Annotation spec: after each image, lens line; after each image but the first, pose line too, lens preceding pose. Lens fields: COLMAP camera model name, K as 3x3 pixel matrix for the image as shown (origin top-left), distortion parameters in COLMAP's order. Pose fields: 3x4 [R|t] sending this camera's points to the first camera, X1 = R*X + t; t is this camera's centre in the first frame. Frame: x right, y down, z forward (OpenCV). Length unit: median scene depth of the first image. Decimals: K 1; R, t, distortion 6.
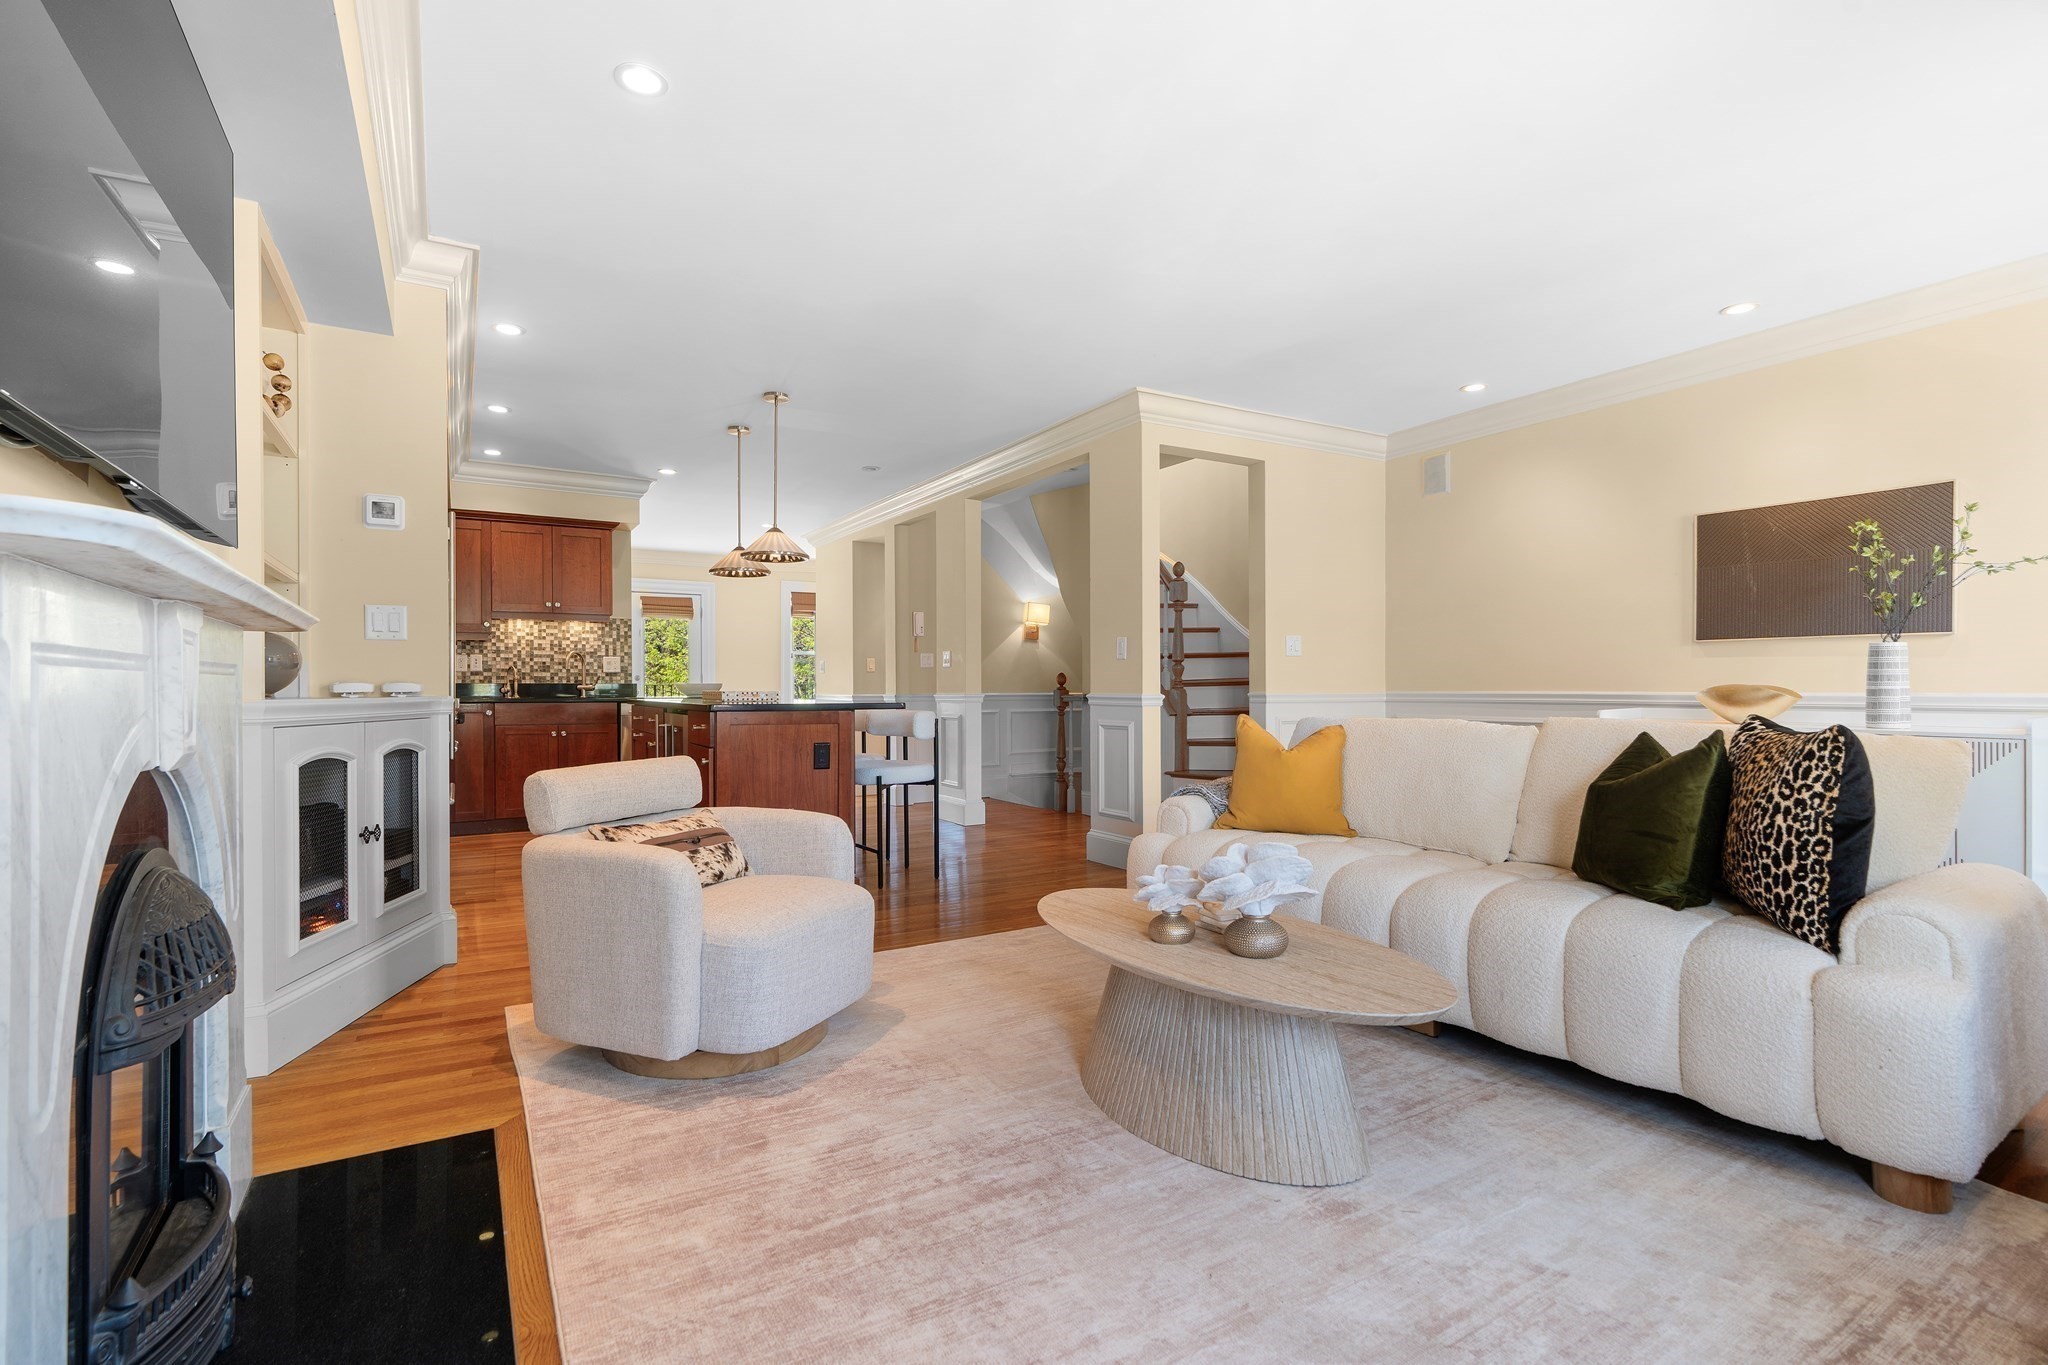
lens RADIAL K [[938.1, 0, 1020.1], [0, 938.1, 692.5], [0, 0, 1]] dist [-0.004250, -0.000119]
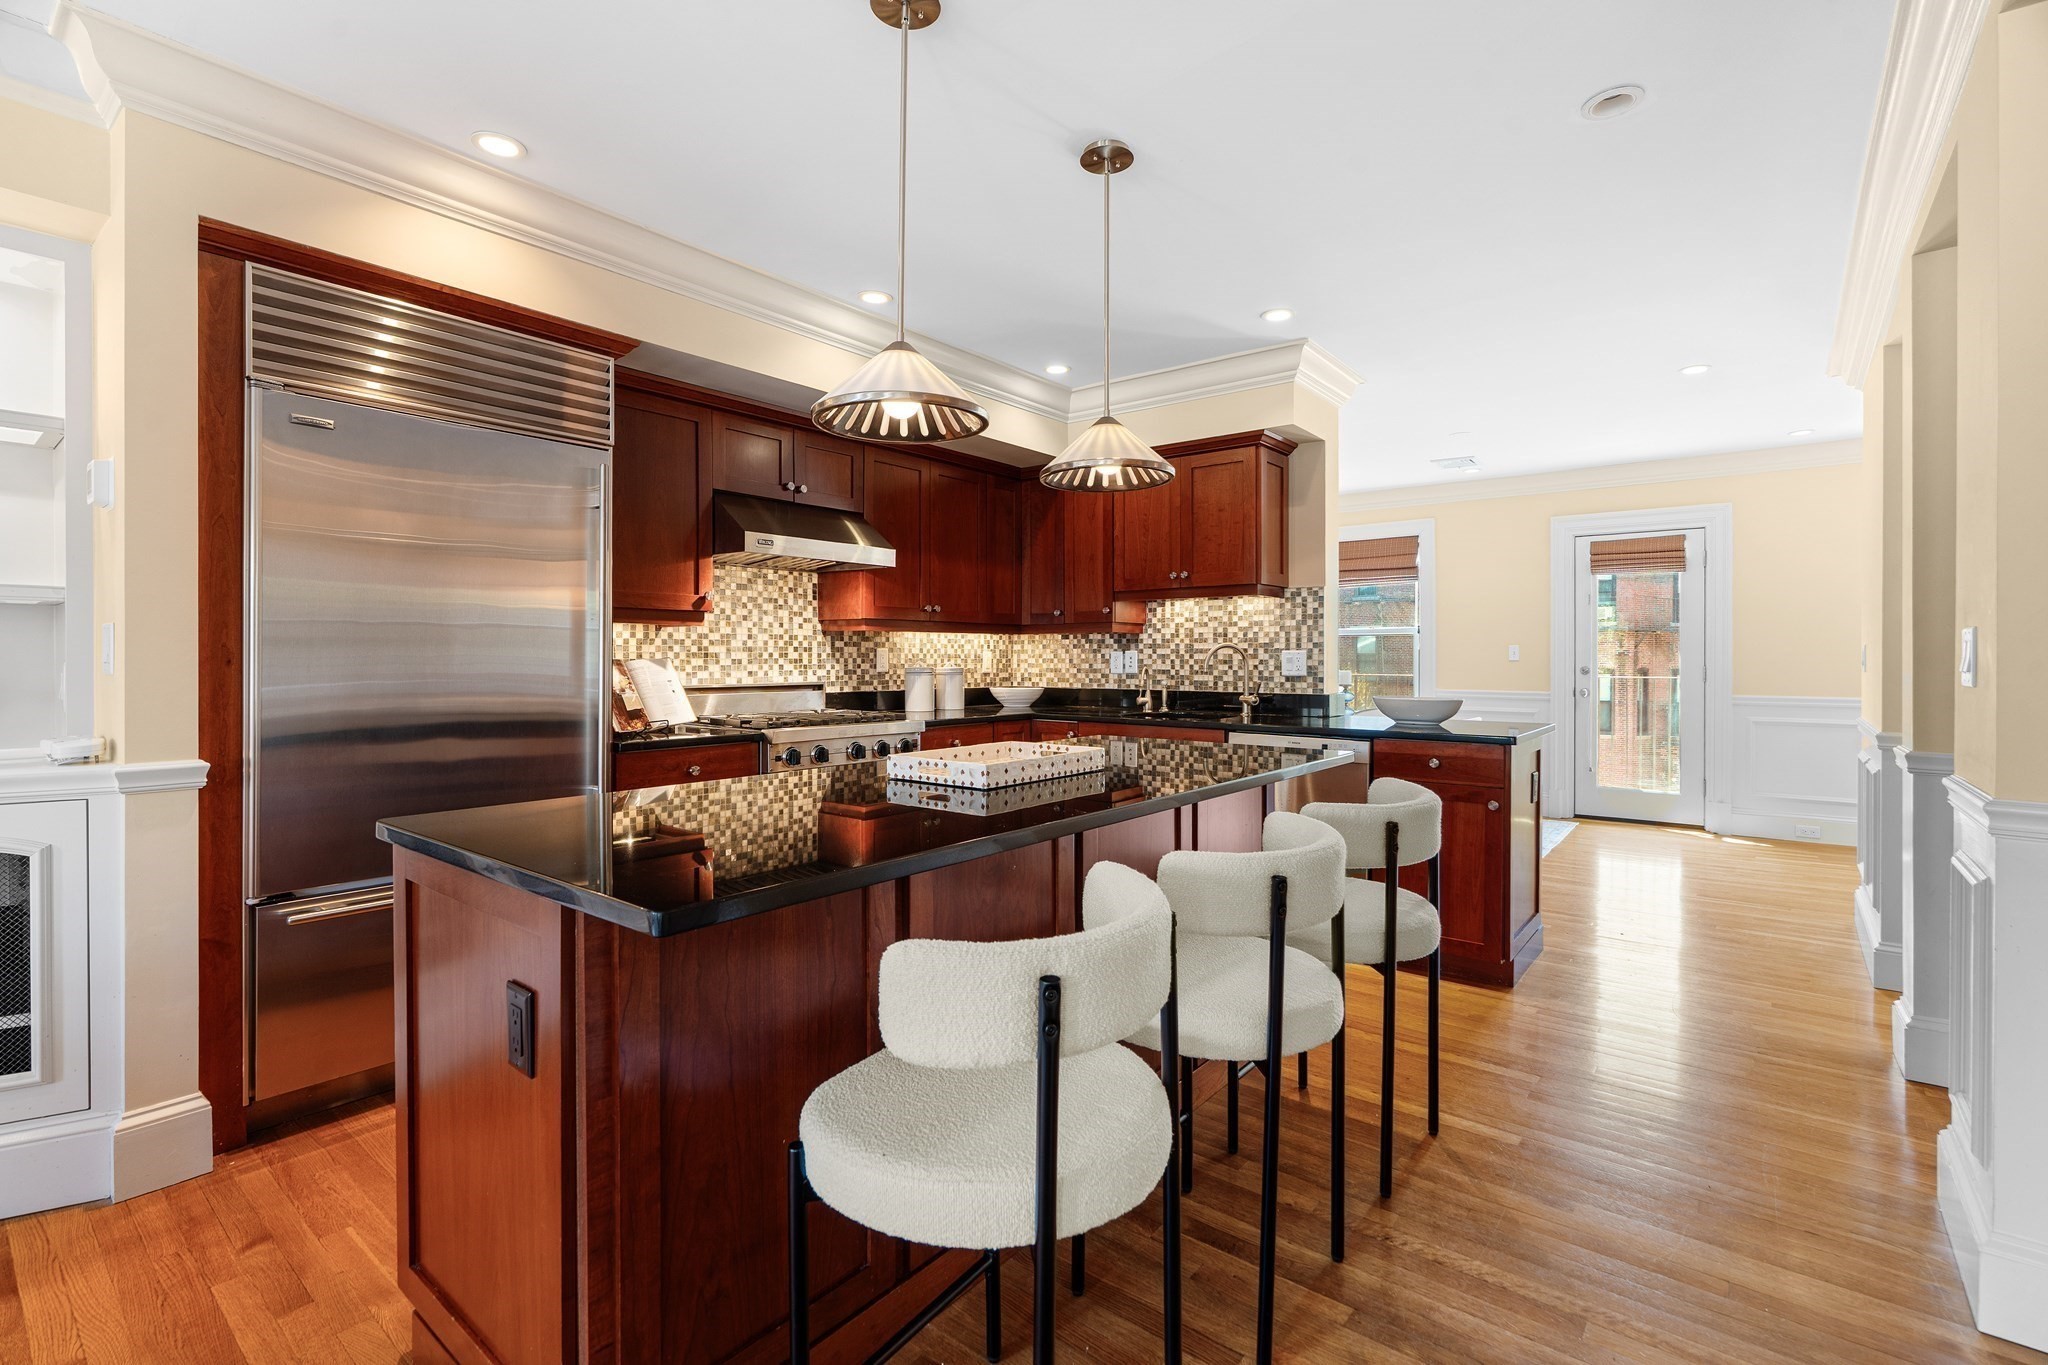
lens RADIAL K [[937.6, 0, 1025.1], [0, 937.6, 662.1], [0, 0, 1]] dist [-0.001141, 0.001158]
pose [[0.347451, 0.007055, -0.937671, 0.089355], [-0.005919, 0.999968, 0.005330, -0.035974], [0.937679, 0.003698, 0.347482, 0.682952]]
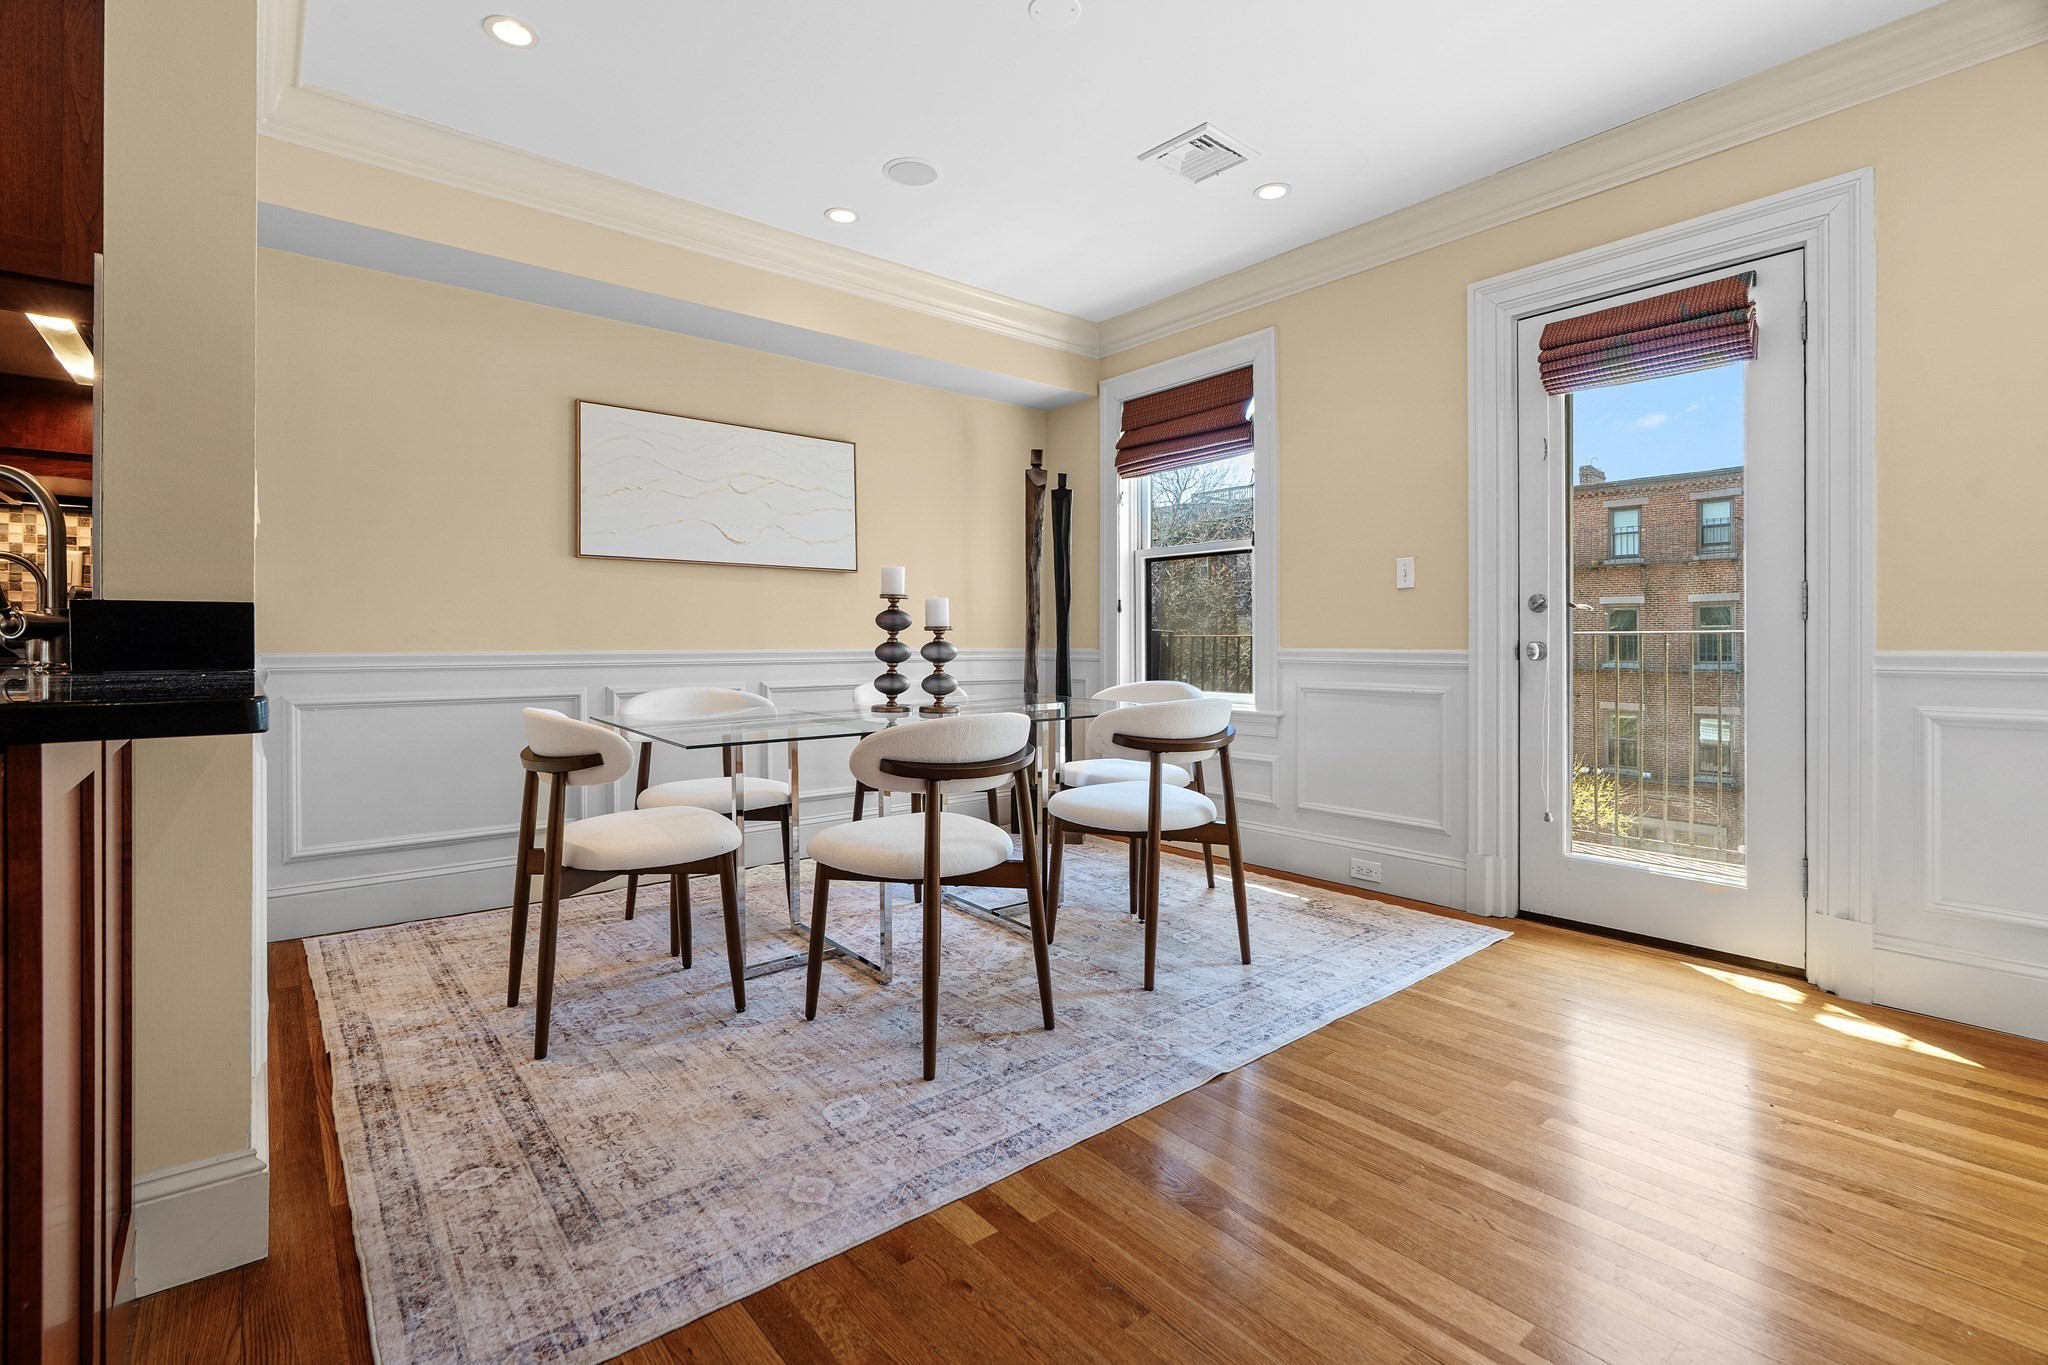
lens RADIAL K [[937.6, 0, 1025.1], [0, 937.6, 662.1], [0, 0, 1]] dist [-0.001141, 0.001158]
pose [[0.154704, 0.013556, -0.987868, -0.250466], [-0.004214, 0.999906, 0.013061, 0.001423], [0.987952, 0.002142, 0.154747, 1.327967]]
